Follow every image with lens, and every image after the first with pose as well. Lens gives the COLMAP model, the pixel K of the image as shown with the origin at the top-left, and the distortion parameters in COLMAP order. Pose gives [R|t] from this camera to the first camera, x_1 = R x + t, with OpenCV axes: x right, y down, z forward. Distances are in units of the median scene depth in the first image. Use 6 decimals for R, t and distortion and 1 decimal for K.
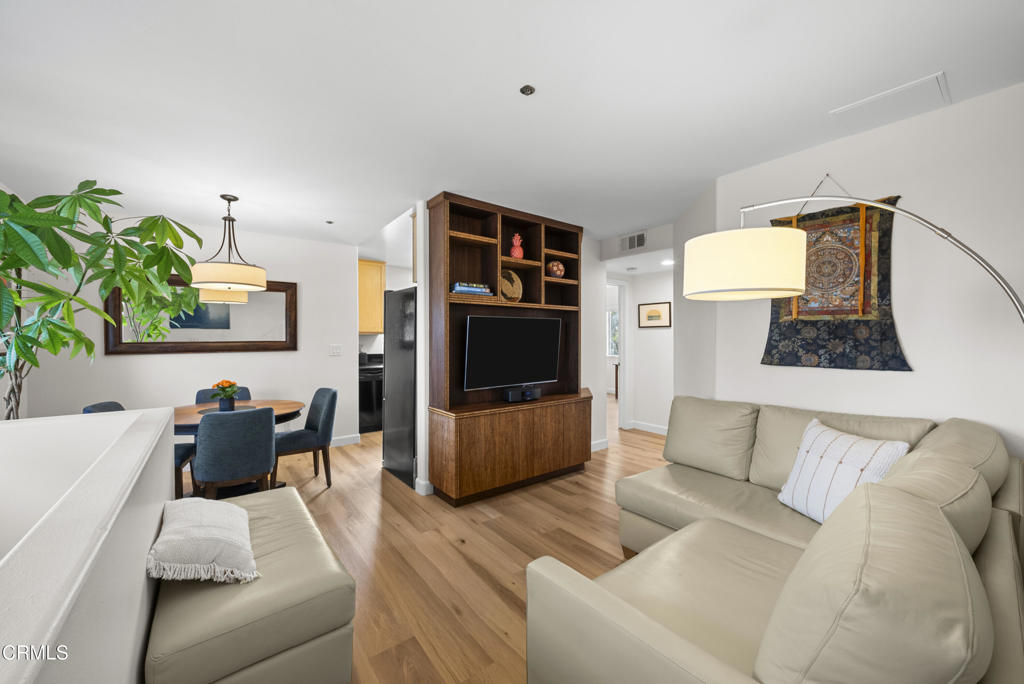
lens RADIAL K [[393.6, 0, 503.9], [0, 393.6, 337.1], [0, 0, 1]] dist [-0.003791, -0.000544]
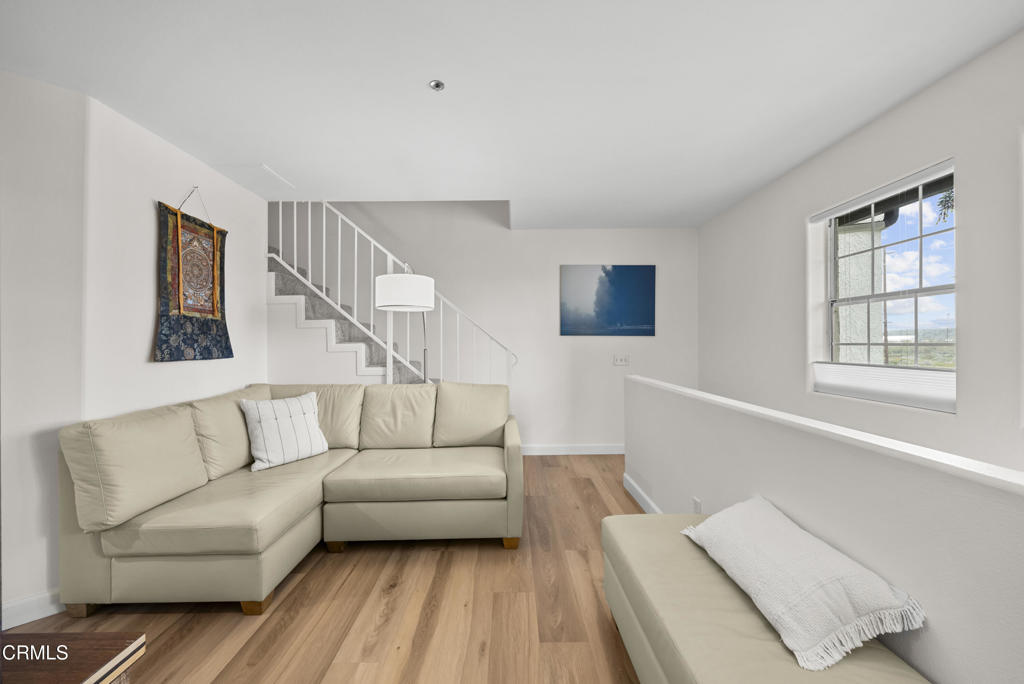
lens RADIAL K [[393.6, 0, 511.4], [0, 393.6, 339.9], [0, 0, 1]] dist [-0.003791, -0.000544]
pose [[-0.806050, 0.004976, 0.591827, -0.555271], [-0.000199, 0.999962, -0.008678, 0.031002], [-0.591848, -0.007113, -0.806019, 1.362174]]
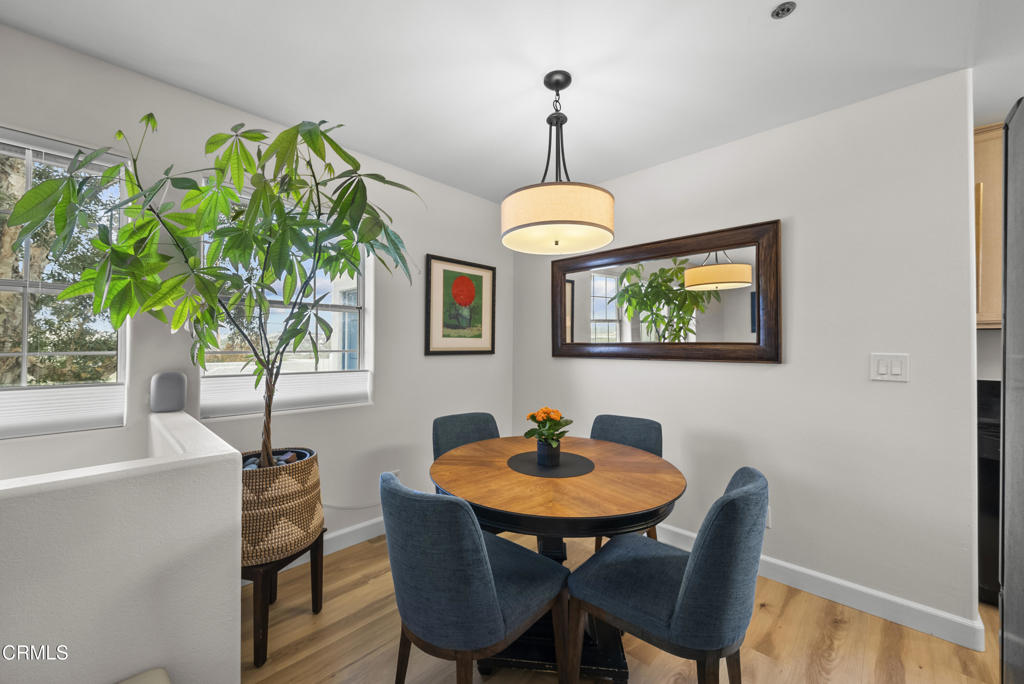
lens RADIAL K [[393.6, 0, 519.7], [0, 393.6, 338.8], [0, 0, 1]] dist [-0.003791, -0.000544]
pose [[0.186305, -0.000863, -0.982492, -0.247505], [0.008839, 0.999961, 0.000798, 0.002995], [0.982452, -0.008833, 0.186305, 1.202665]]
